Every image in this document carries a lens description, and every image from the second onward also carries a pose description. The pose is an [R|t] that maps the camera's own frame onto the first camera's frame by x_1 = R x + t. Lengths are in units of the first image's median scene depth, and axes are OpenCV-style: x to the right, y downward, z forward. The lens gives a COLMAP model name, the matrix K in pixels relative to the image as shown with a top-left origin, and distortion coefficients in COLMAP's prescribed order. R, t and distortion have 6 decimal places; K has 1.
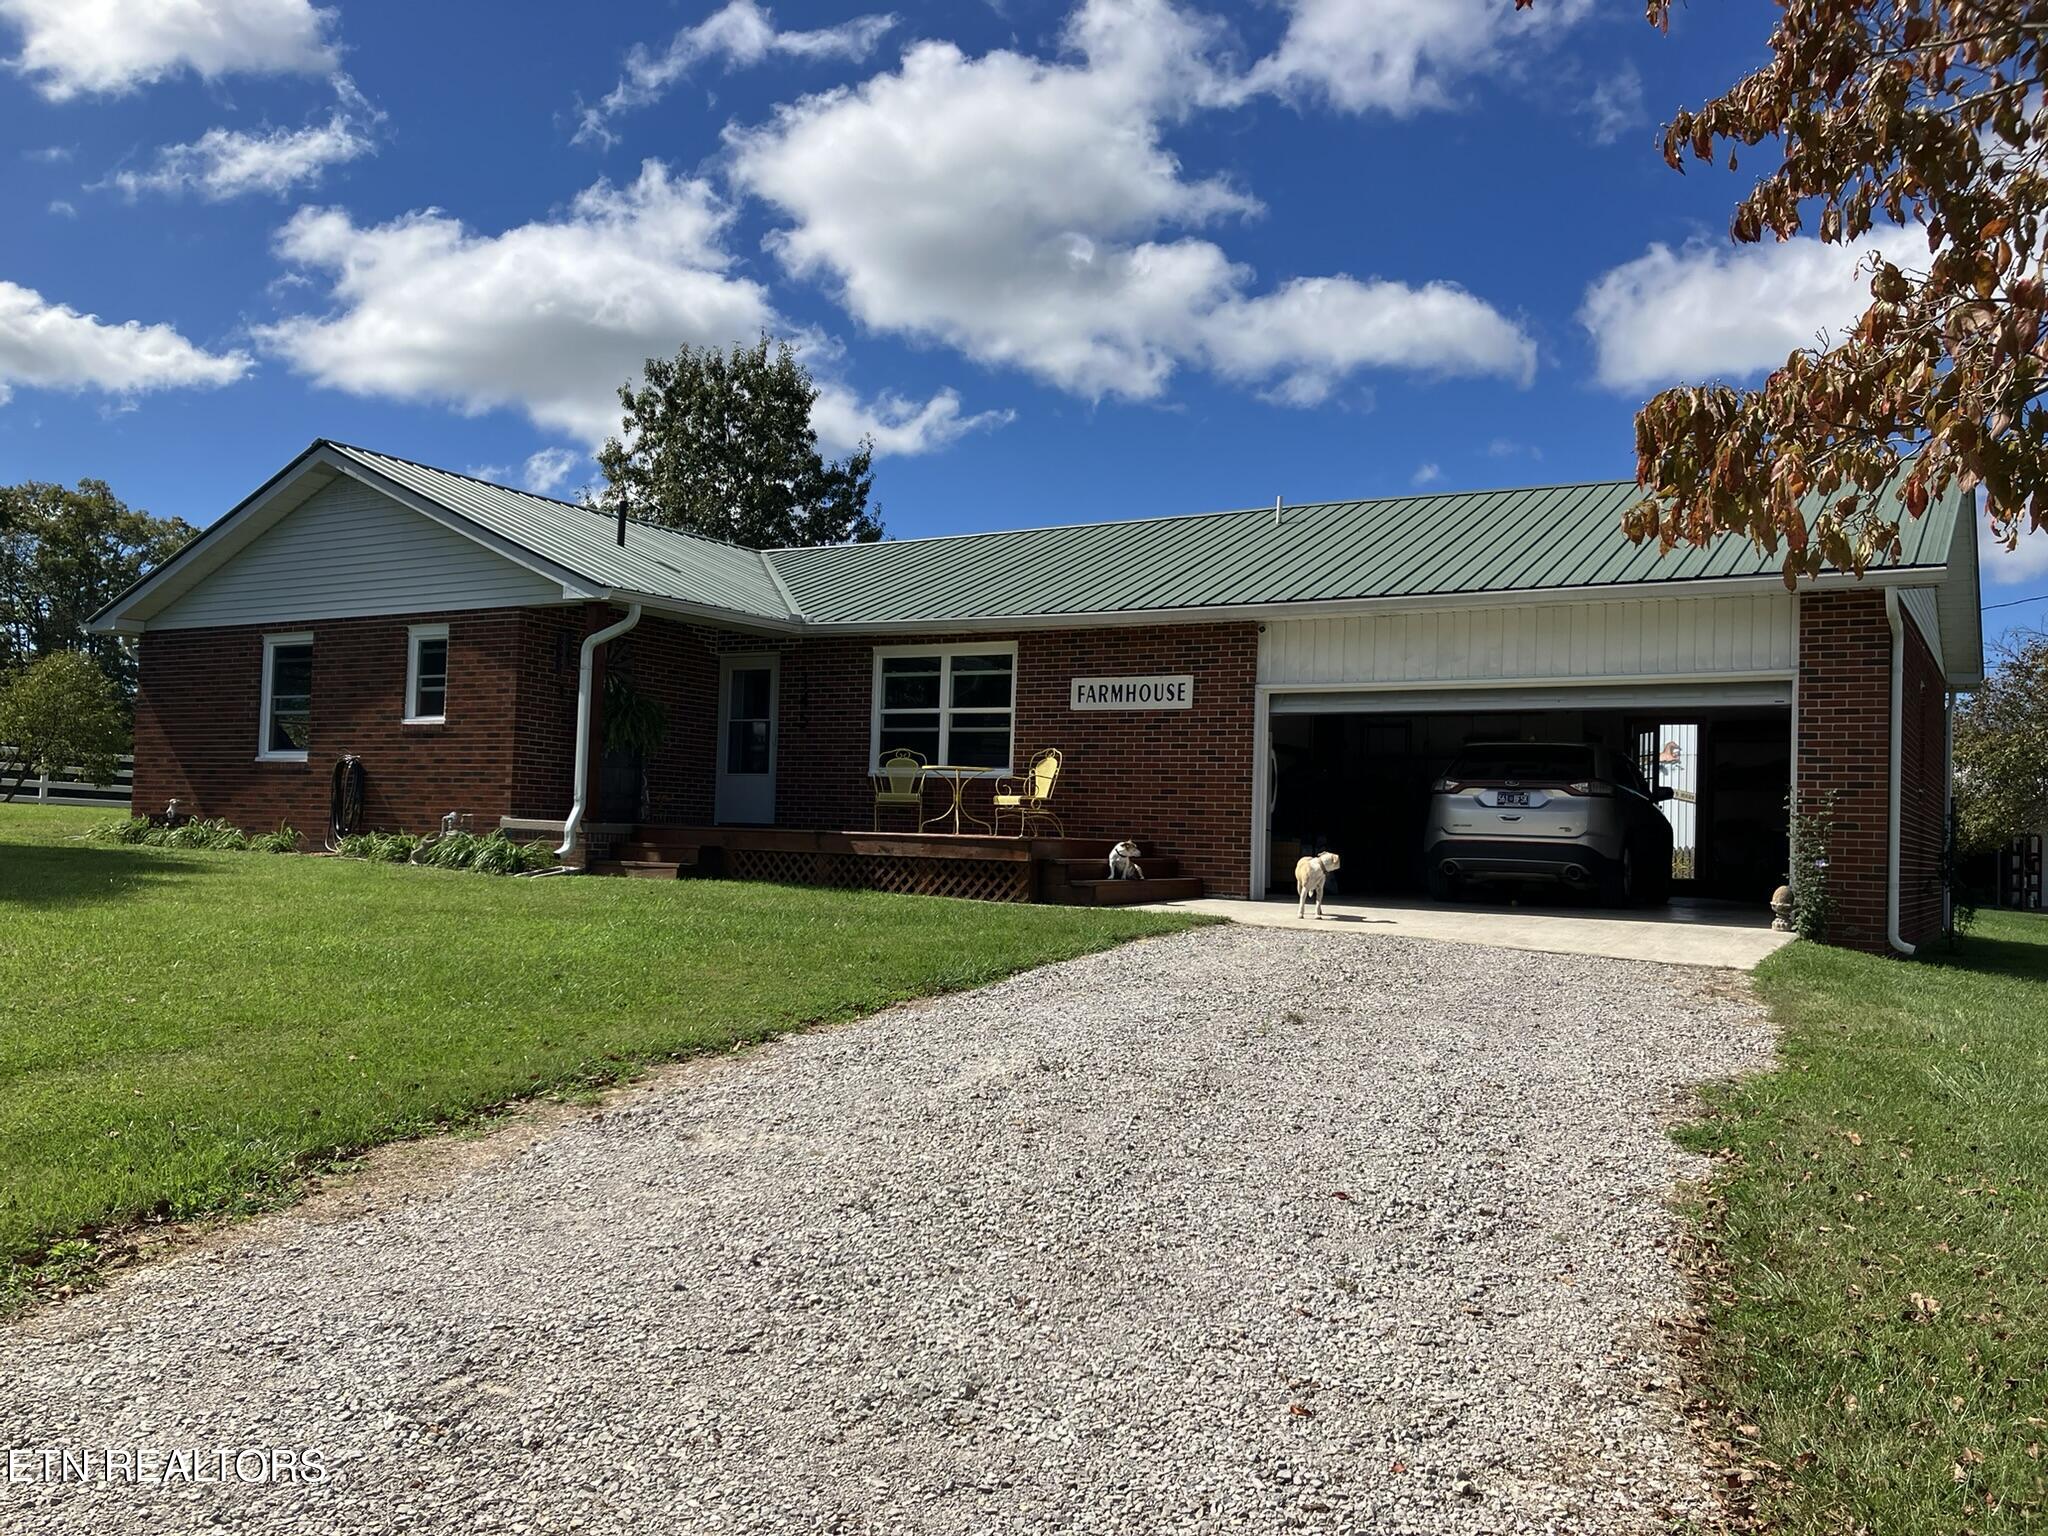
lens RADIAL K [[1683.3, 0, 1021.5], [0, 1683.3, 771.7], [0, 0, 1]] dist [0.040104, -0.004033]
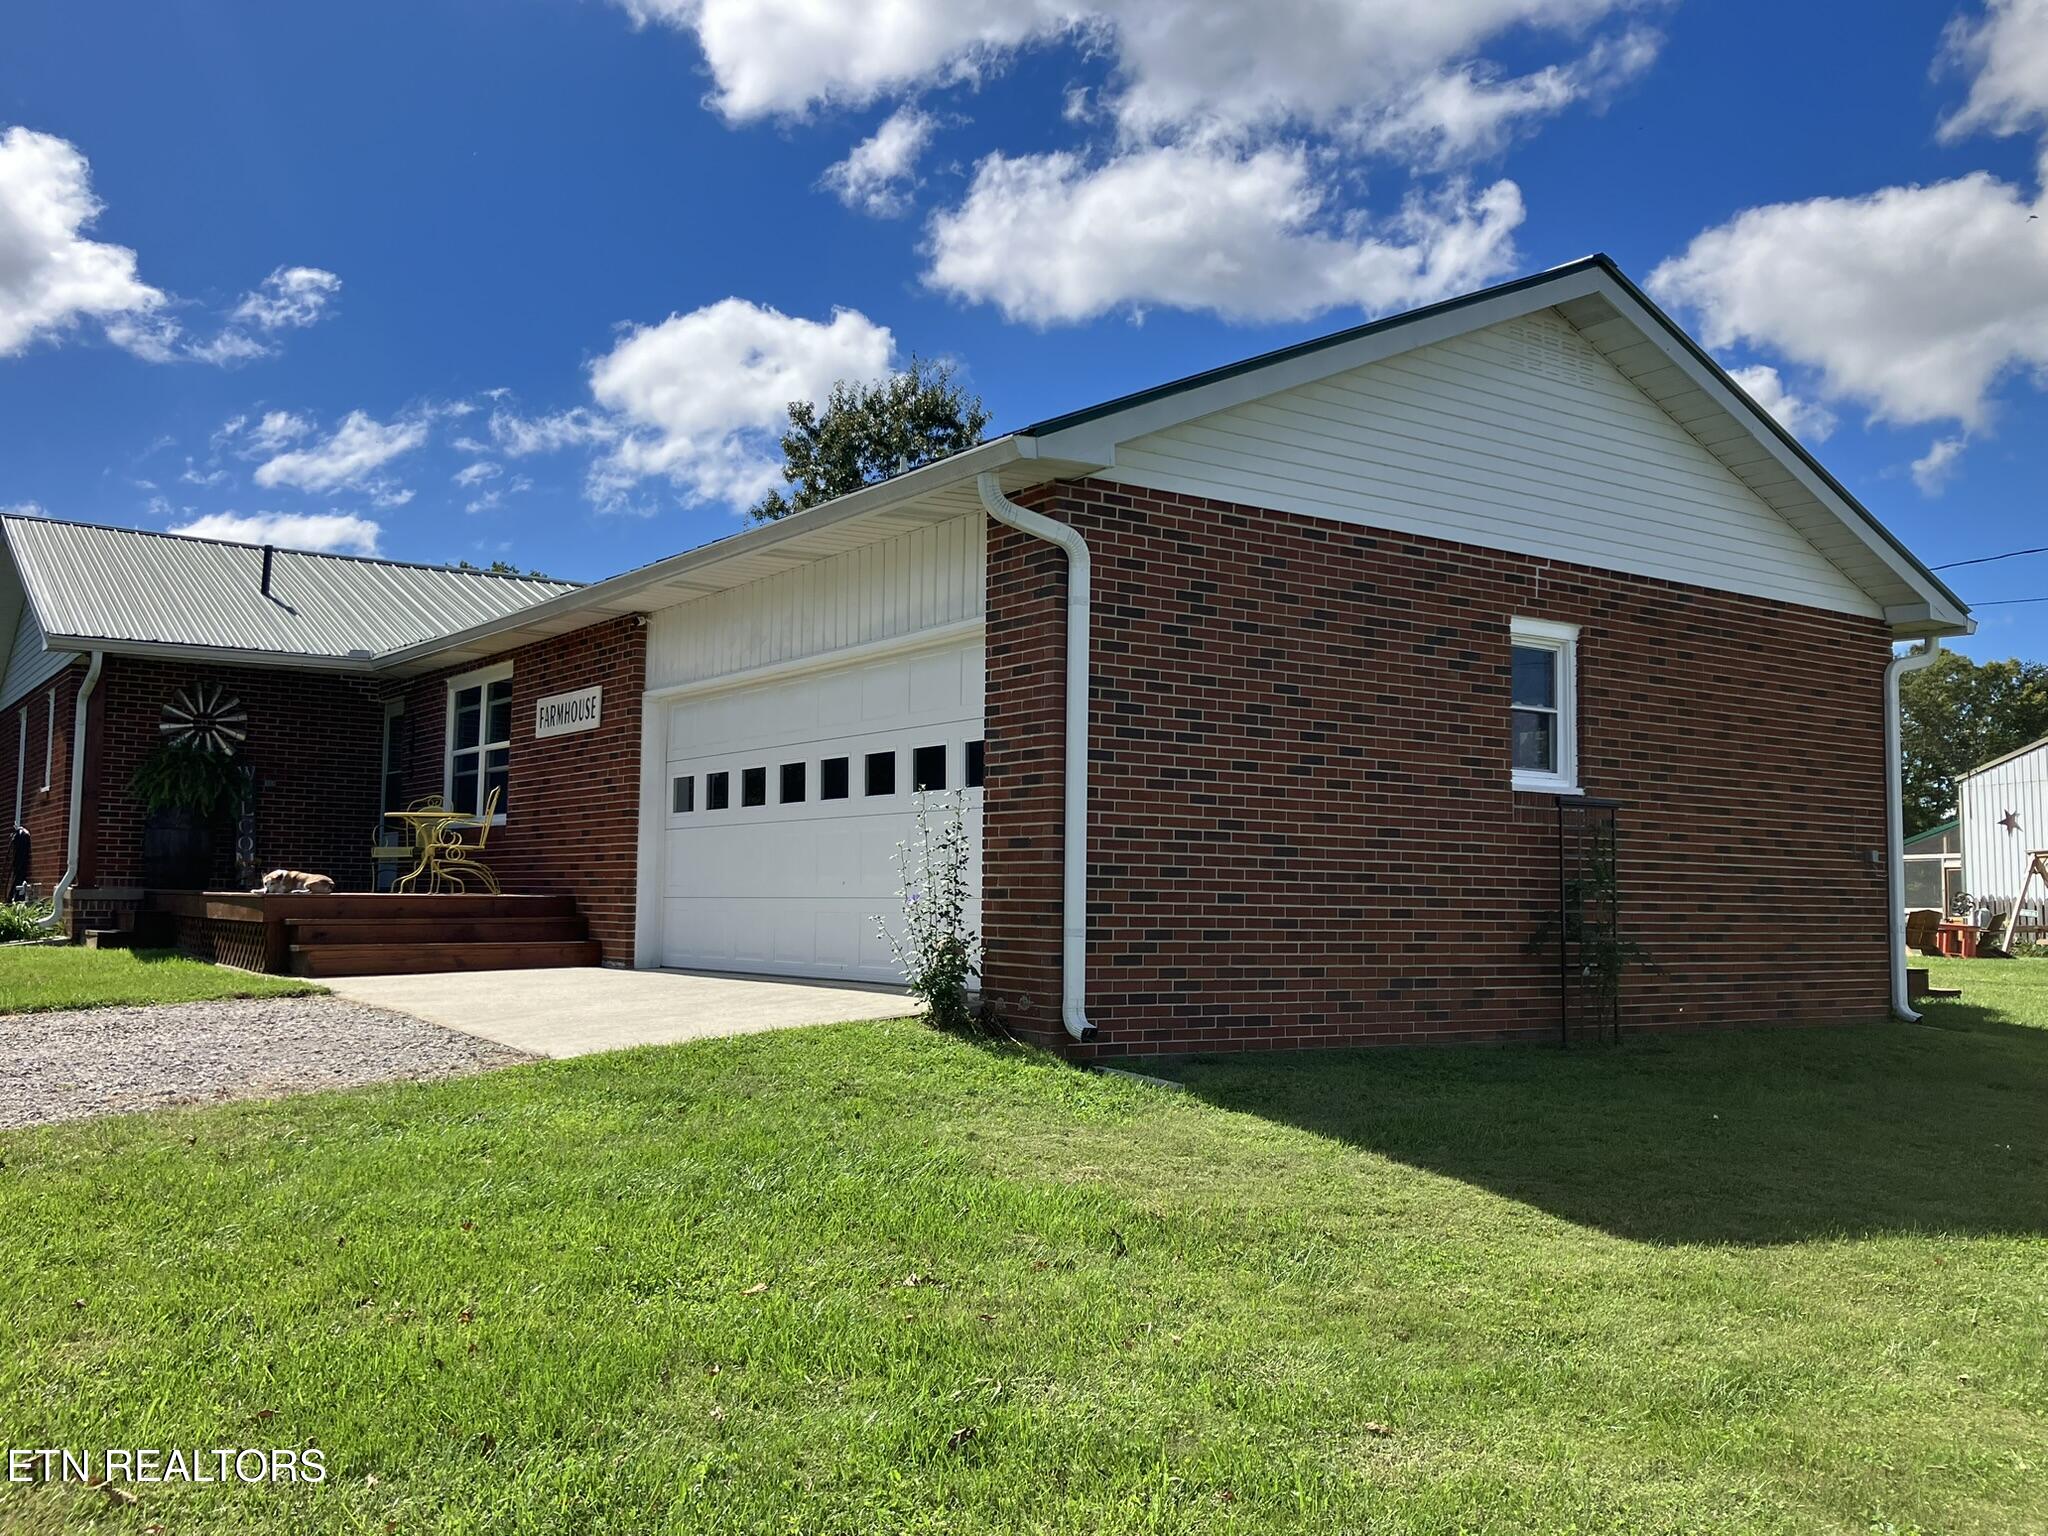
lens RADIAL K [[1820.0, 0, 1024.6], [0, 1820.0, 762.2], [0, 0, 1]] dist [-0.000265, -0.000435]
pose [[0.928940, -0.047943, -0.367112, 0.583264], [0.030451, 0.998114, -0.053296, 0.029931], [0.368975, 0.038330, 0.928649, 0.266961]]
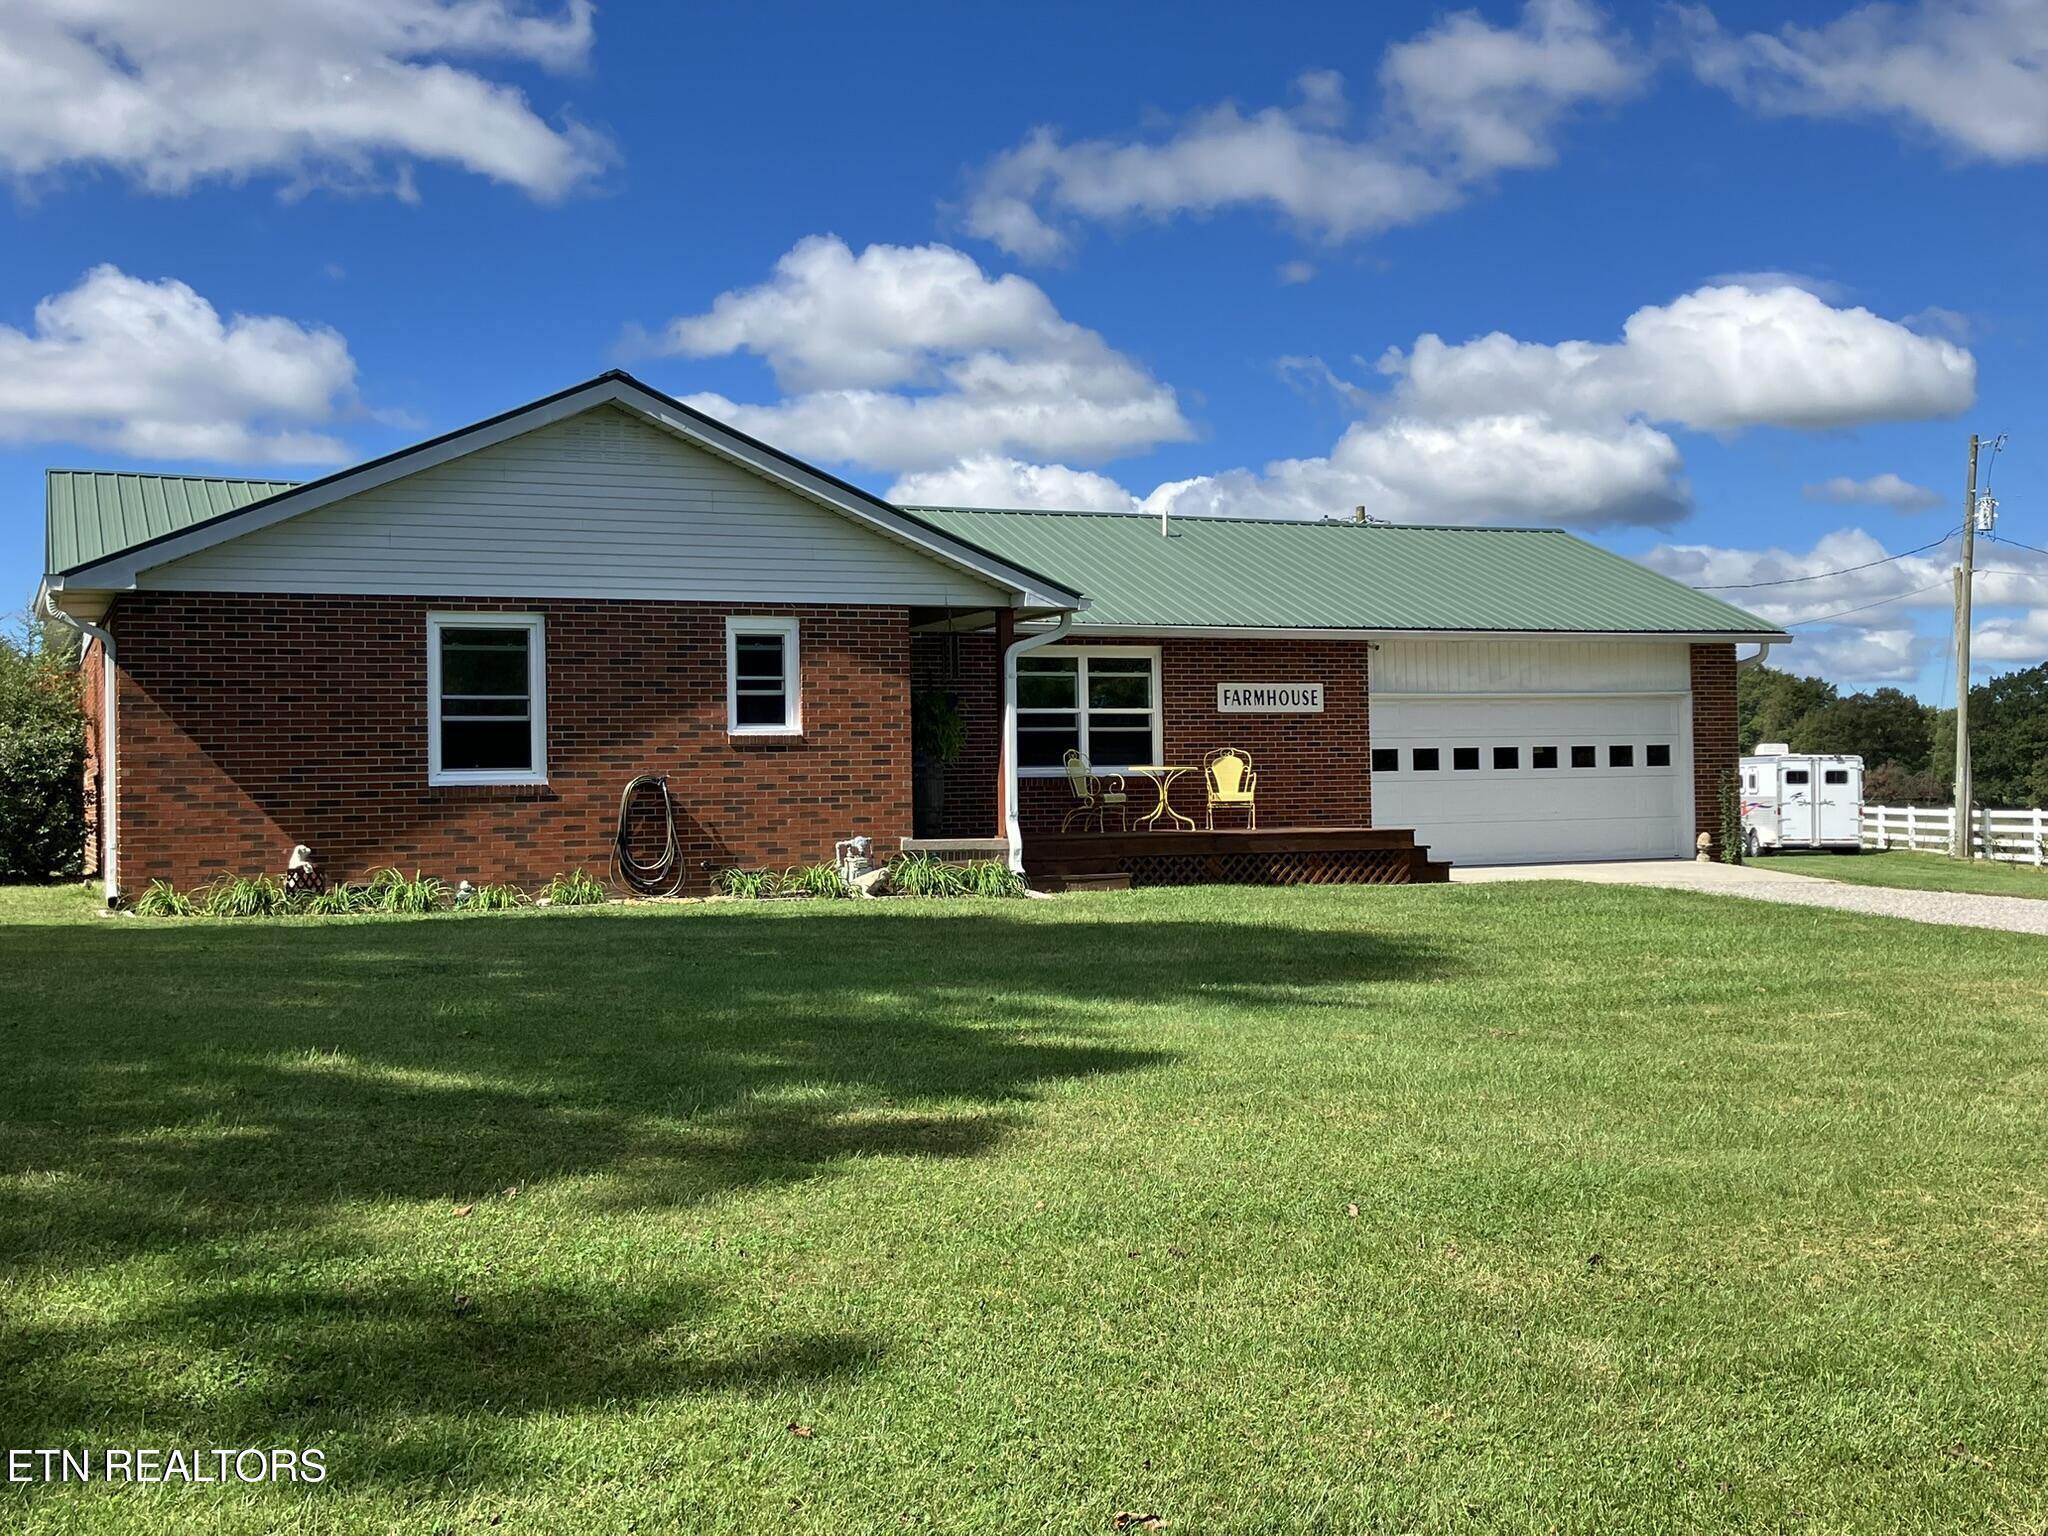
lens RADIAL K [[2188.6, 0, 1022.5], [0, 2188.6, 769.2], [0, 0, 1]] dist [0.024549, 0.000000]
pose [[0.565789, -0.033948, 0.823851, -1.241566], [0.003787, 0.999249, 0.038574, -0.055720], [-0.824542, -0.018704, 0.565492, 0.297028]]
